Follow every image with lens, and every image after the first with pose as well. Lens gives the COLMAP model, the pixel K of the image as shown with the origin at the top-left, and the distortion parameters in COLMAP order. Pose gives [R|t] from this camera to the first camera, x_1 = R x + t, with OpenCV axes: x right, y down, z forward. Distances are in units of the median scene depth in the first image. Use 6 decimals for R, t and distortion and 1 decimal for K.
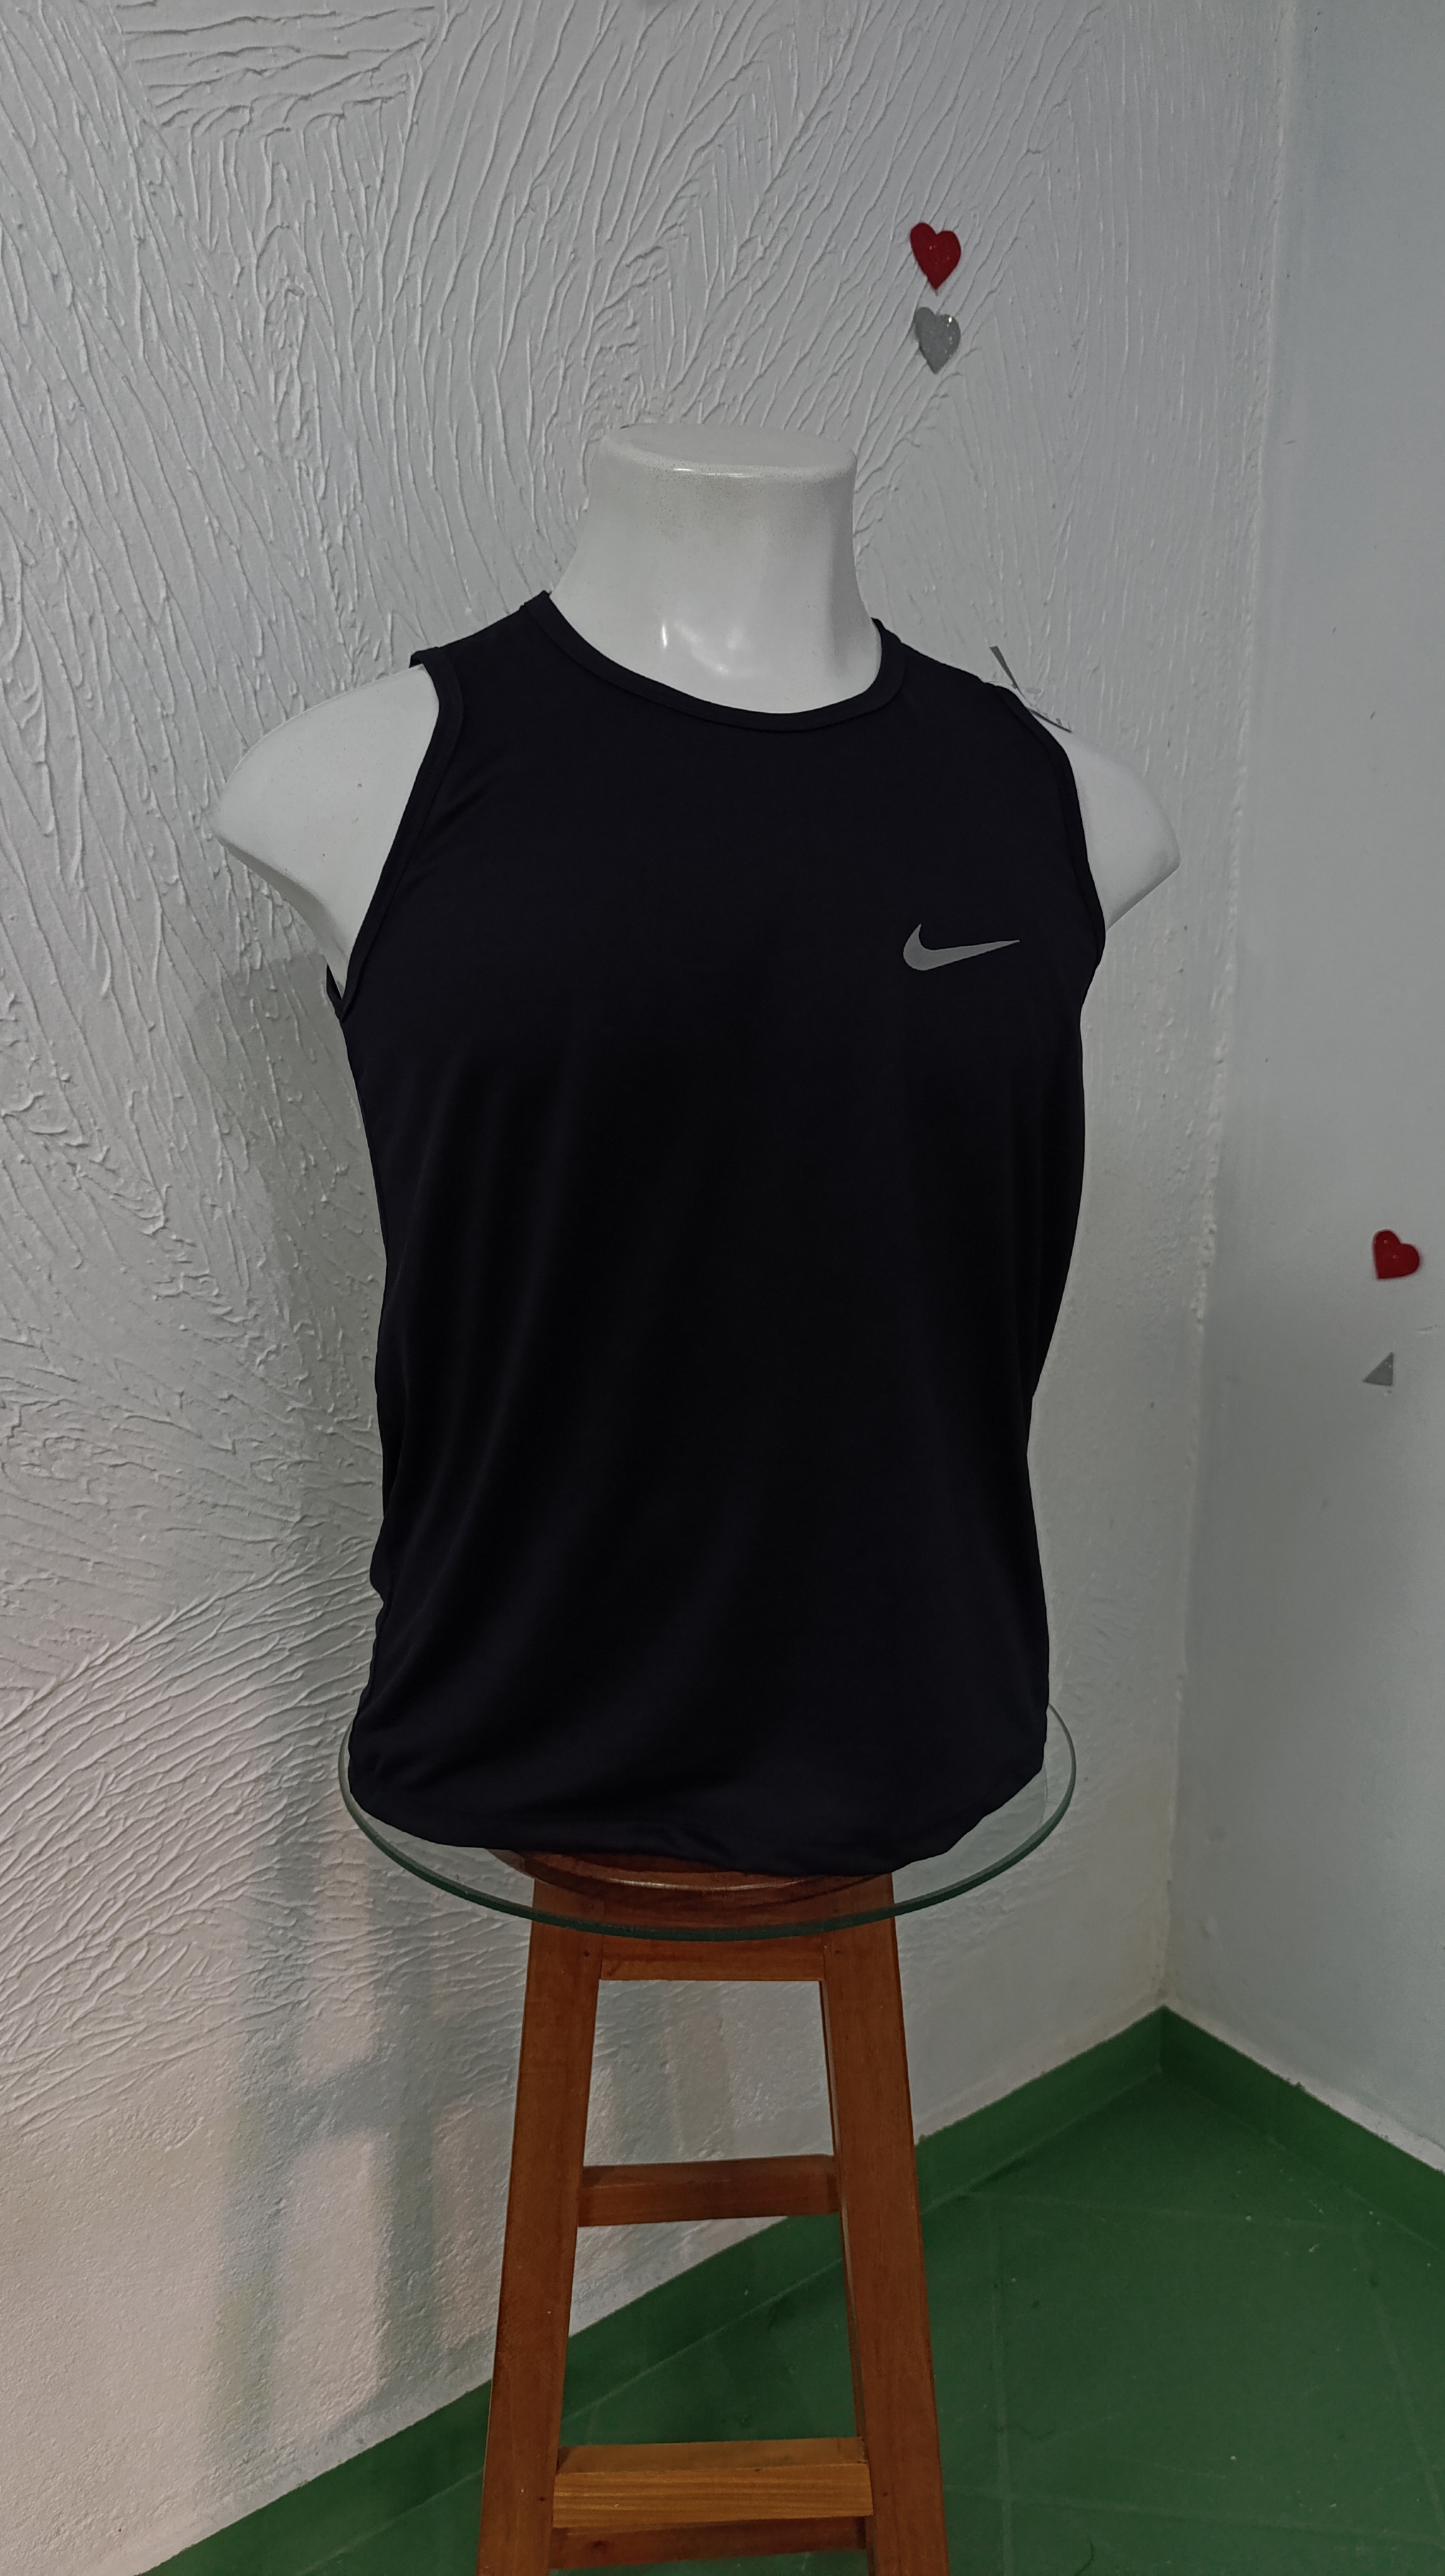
lens RADIAL K [[1800.6, 0, 724.1], [0, 1800.6, 1273.9], [0, 0, 1]] dist [0.008822, -0.033437]
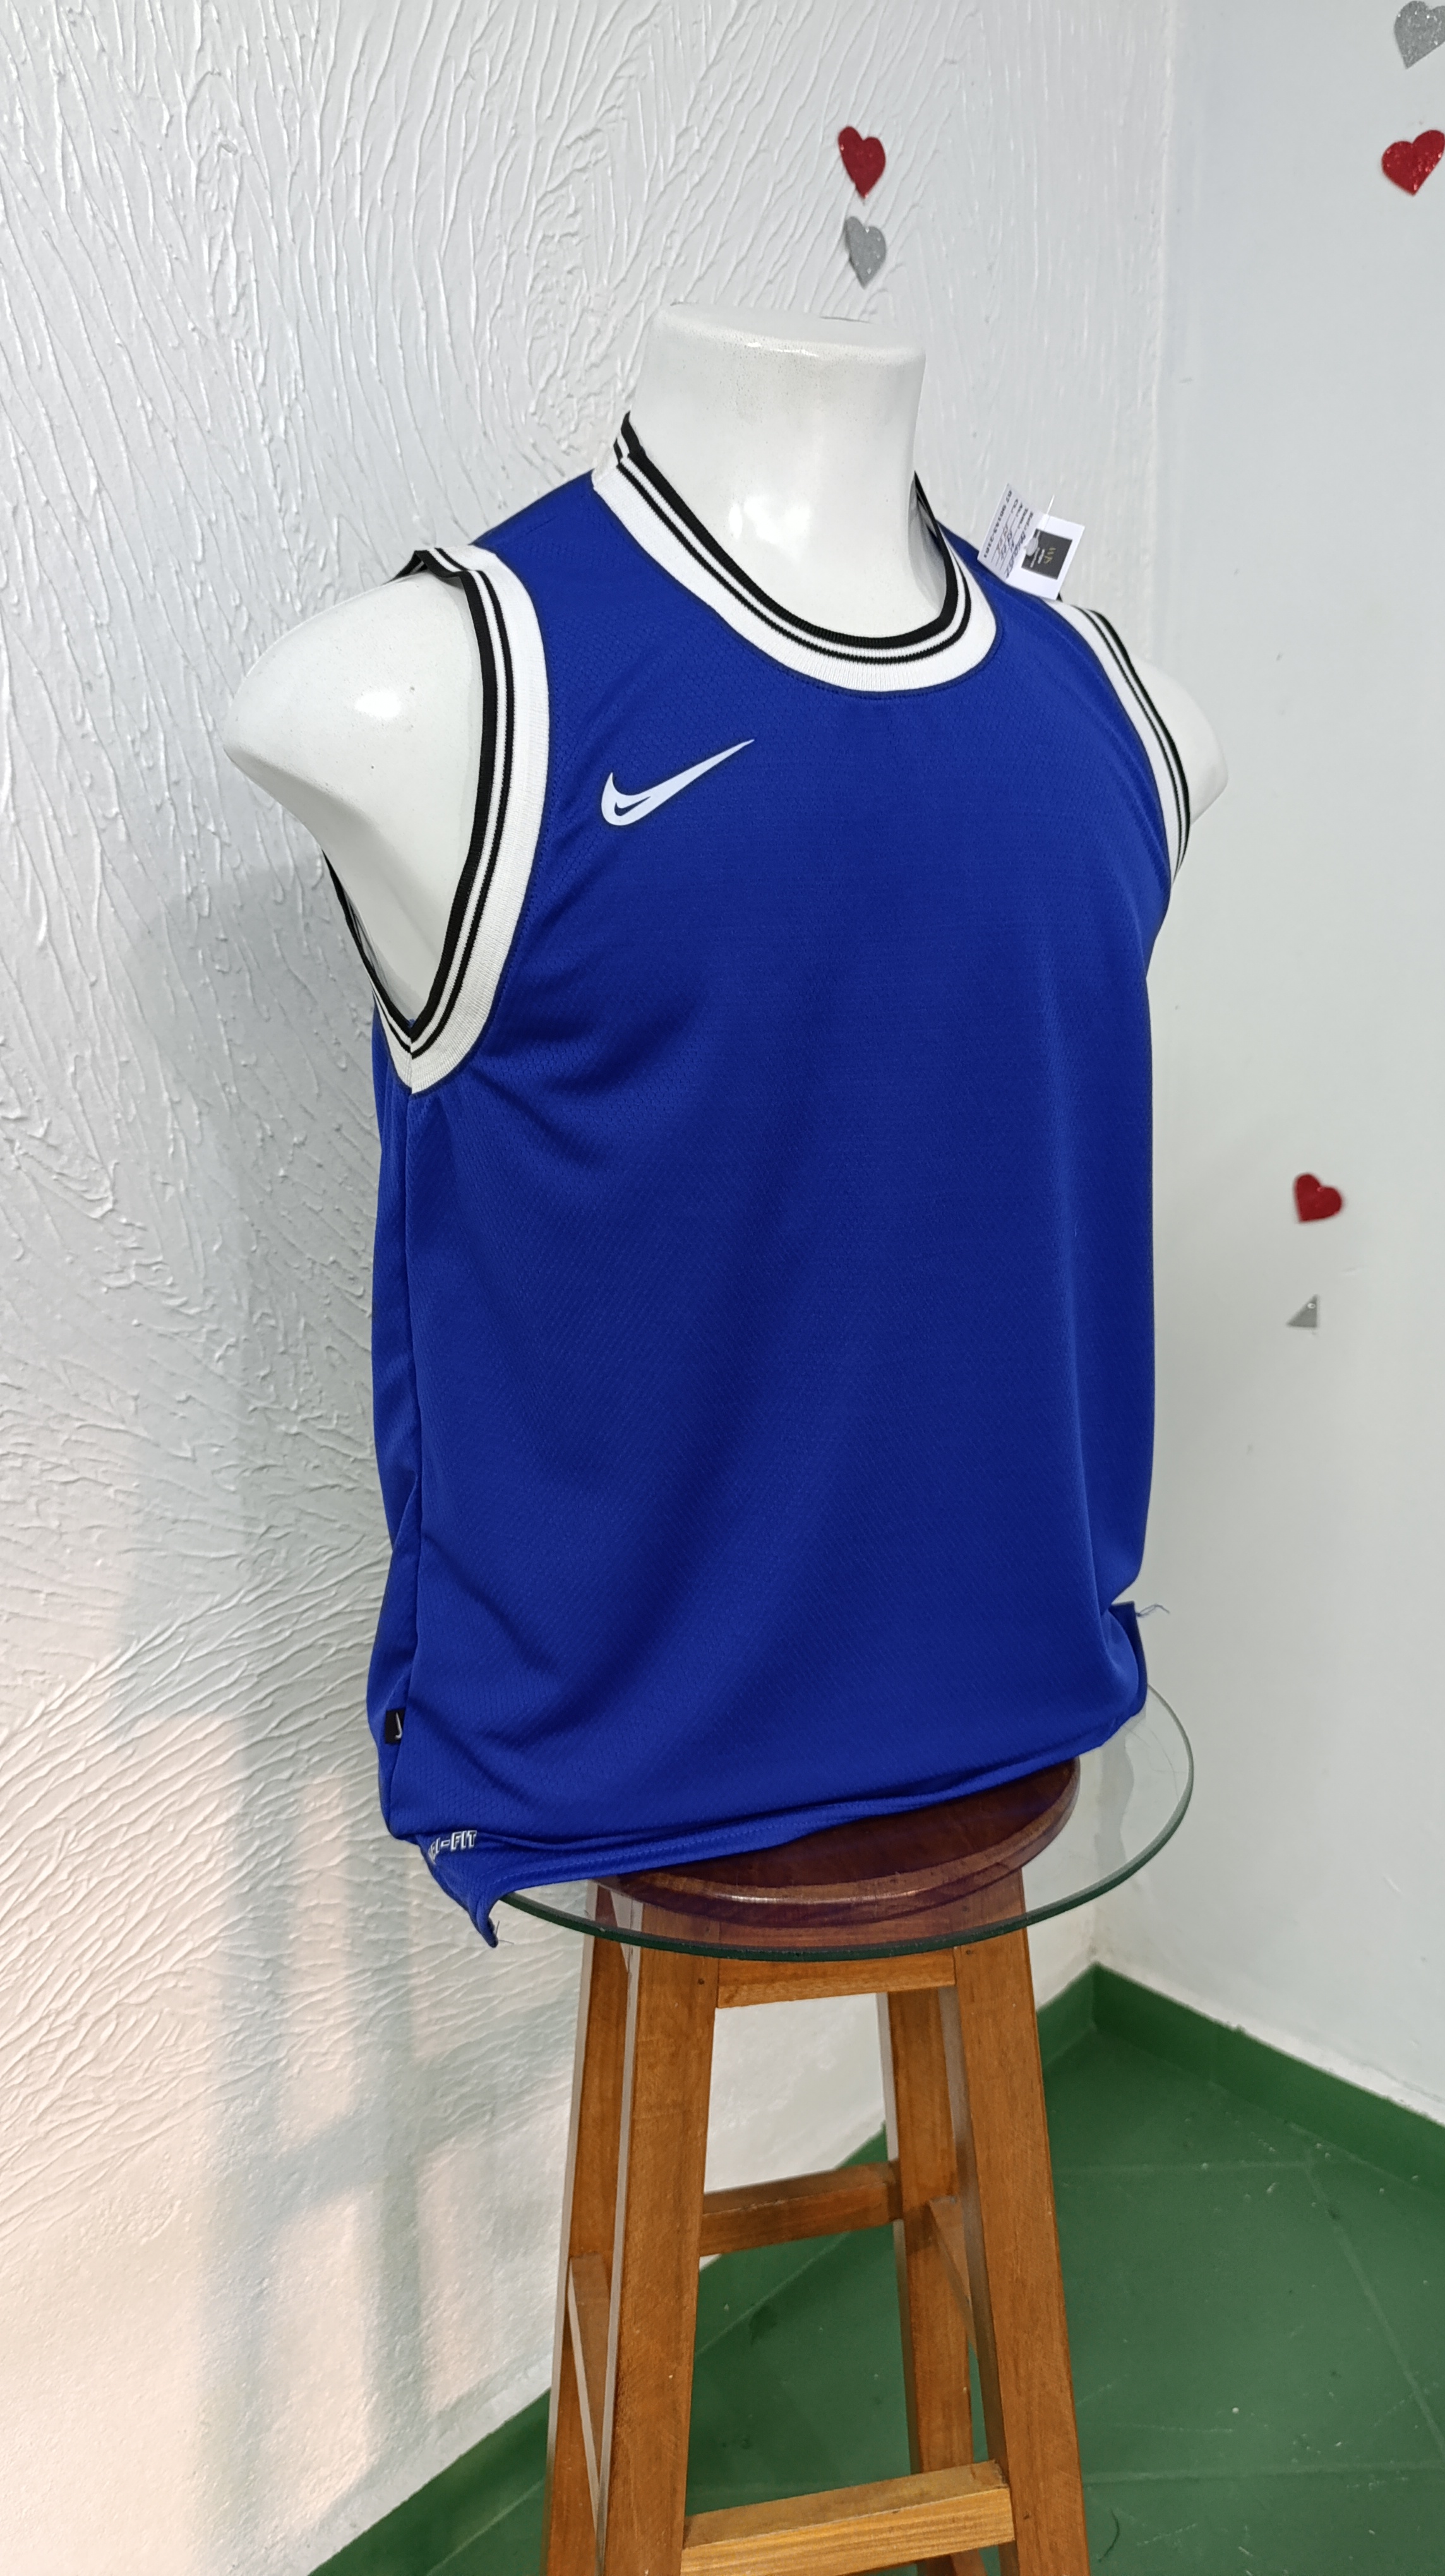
lens RADIAL K [[1800.6, 0, 741.9], [0, 1800.6, 1275.4], [0, 0, 1]] dist [0.008822, -0.033437]
pose [[0.987189, -0.044604, 0.153195, -0.137084], [0.042937, 0.998977, 0.014170, 0.006629], [-0.153670, -0.007411, 0.988094, 0.077063]]
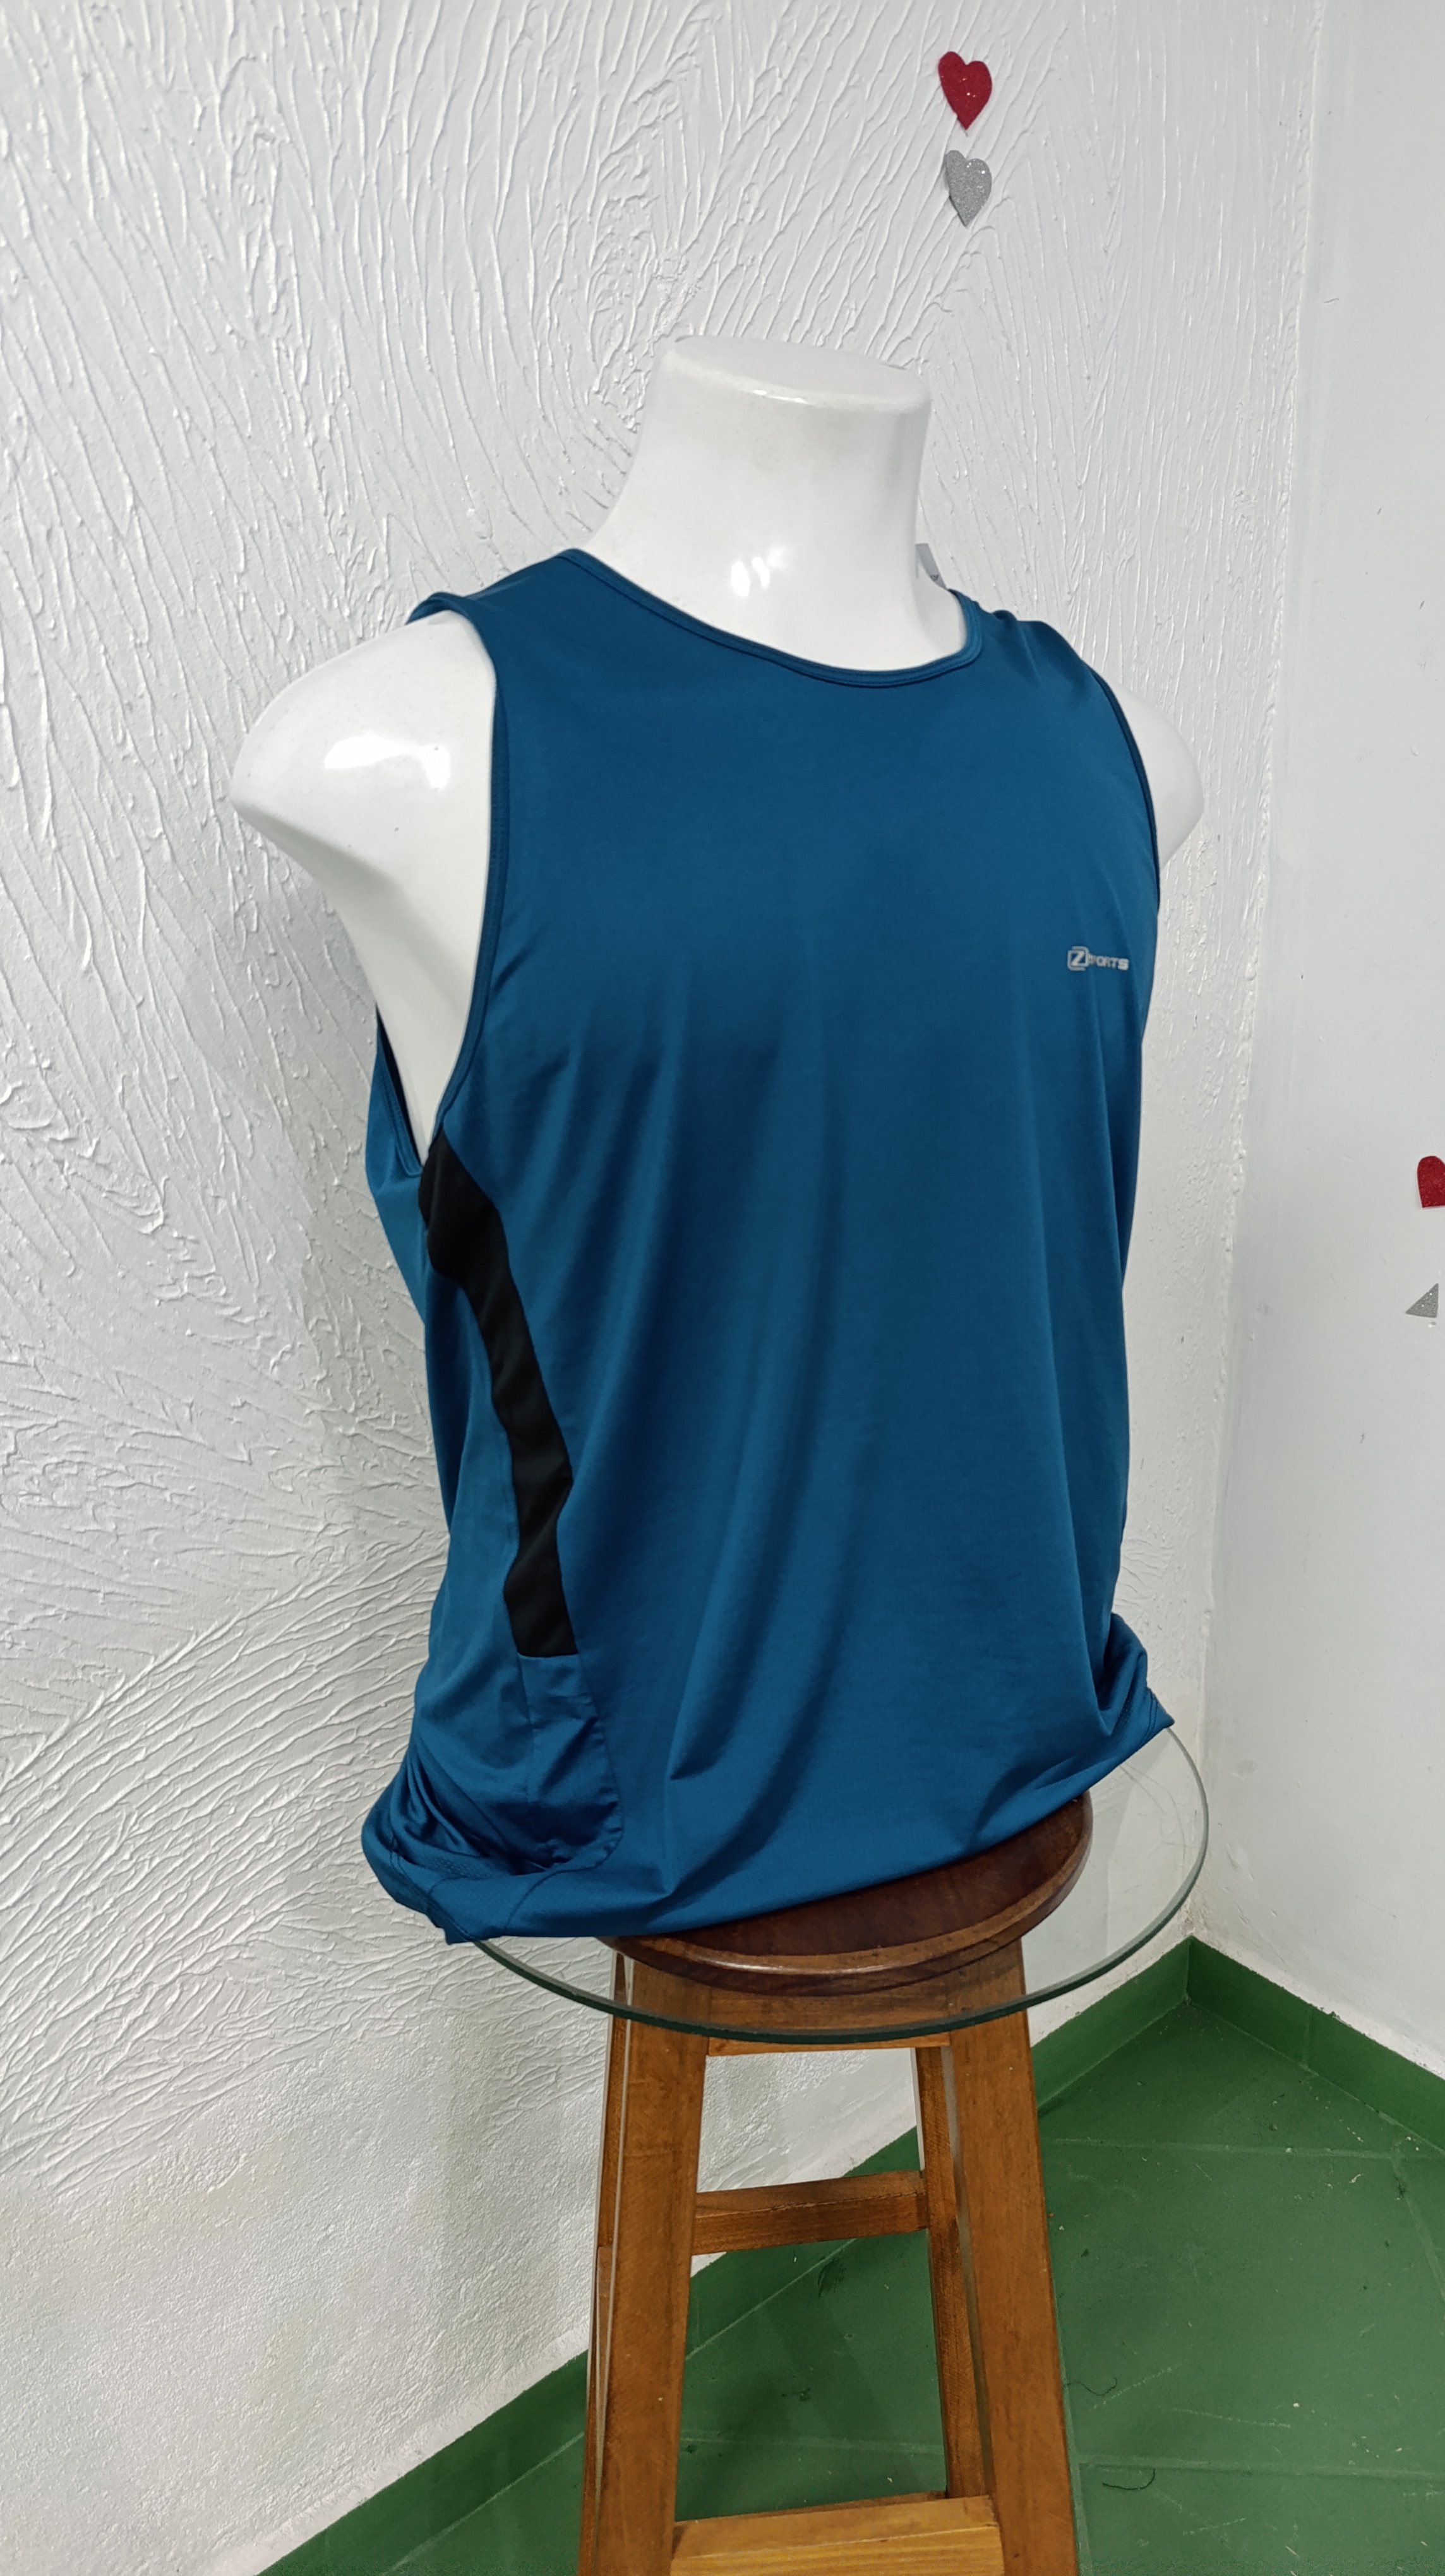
lens RADIAL K [[1800.6, 0, 739.6], [0, 1800.6, 1290.6], [0, 0, 1]] dist [0.008822, -0.033437]
pose [[0.998355, -0.031578, 0.047848, -0.065200], [0.027739, 0.996500, 0.078860, -0.053600], [-0.050170, -0.077403, 0.995737, 0.084728]]
